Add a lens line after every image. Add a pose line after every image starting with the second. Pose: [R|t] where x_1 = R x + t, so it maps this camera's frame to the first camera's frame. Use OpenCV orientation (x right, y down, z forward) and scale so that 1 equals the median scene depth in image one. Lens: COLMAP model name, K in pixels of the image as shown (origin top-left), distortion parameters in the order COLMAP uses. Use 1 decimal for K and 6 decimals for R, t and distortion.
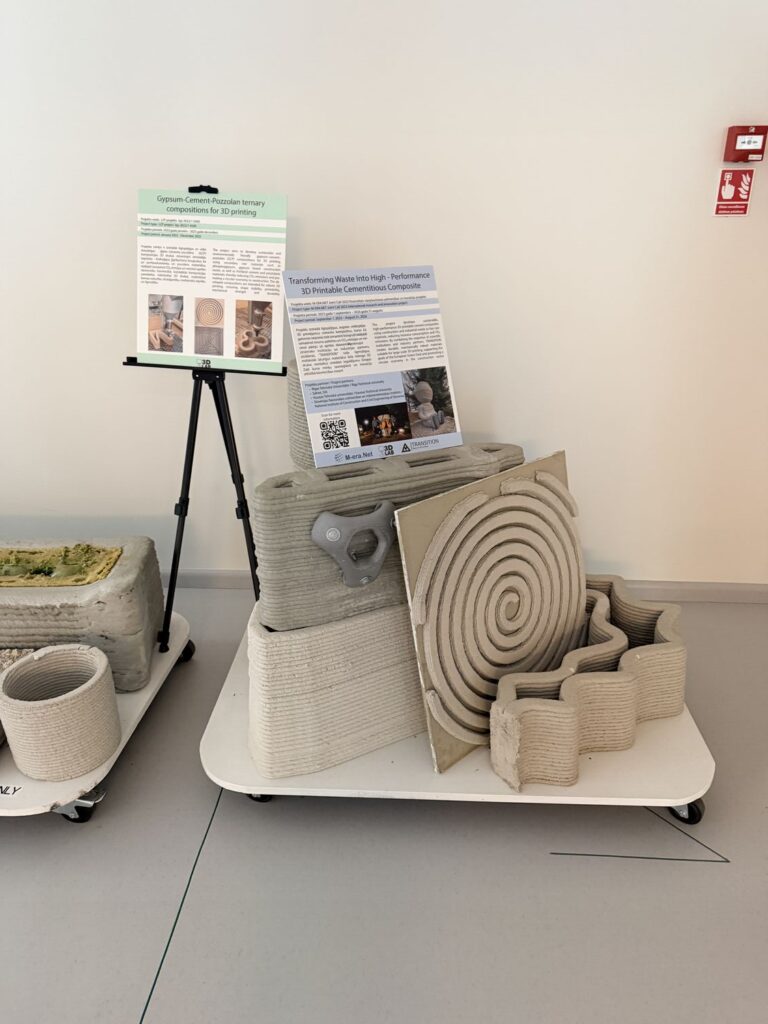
lens RADIAL K [[712.5, 0, 384.6], [0, 712.5, 514.3], [0, 0, 1]] dist [0.002419, -0.009666]
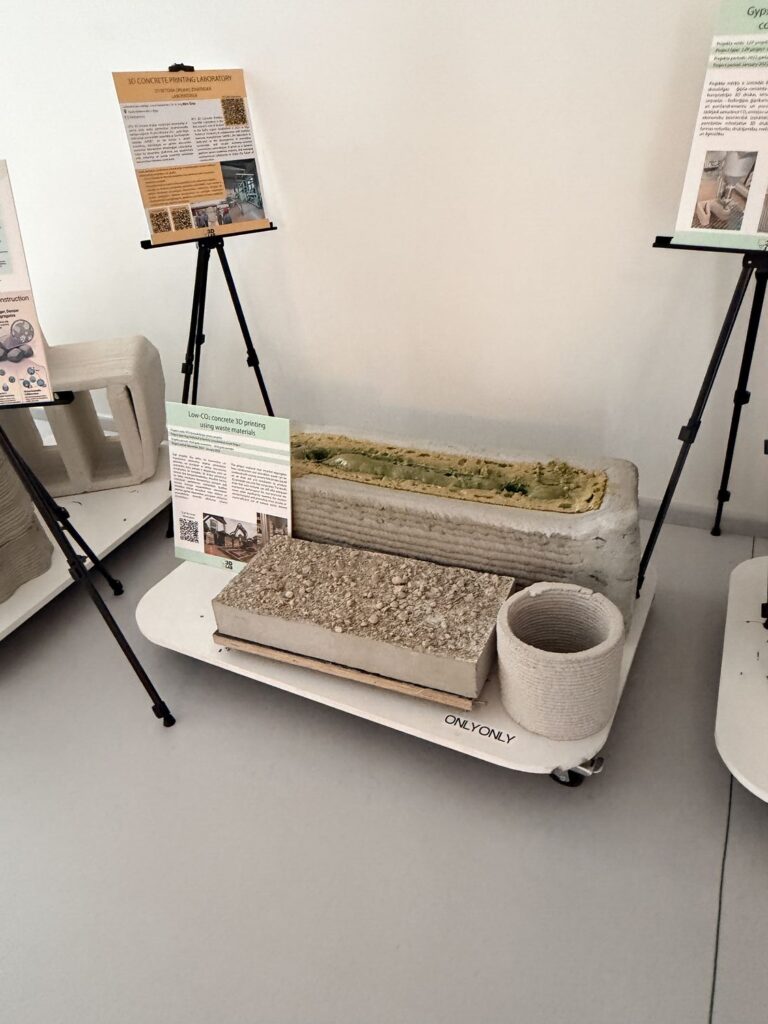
lens RADIAL K [[712.5, 0, 382.5], [0, 712.5, 511.3], [0, 0, 1]] dist [0.002419, -0.009666]
pose [[0.921742, 0.143001, -0.360476, -0.323933], [-0.089636, 0.982921, 0.160723, -0.020686], [0.377303, -0.115834, 0.918817, 0.123903]]
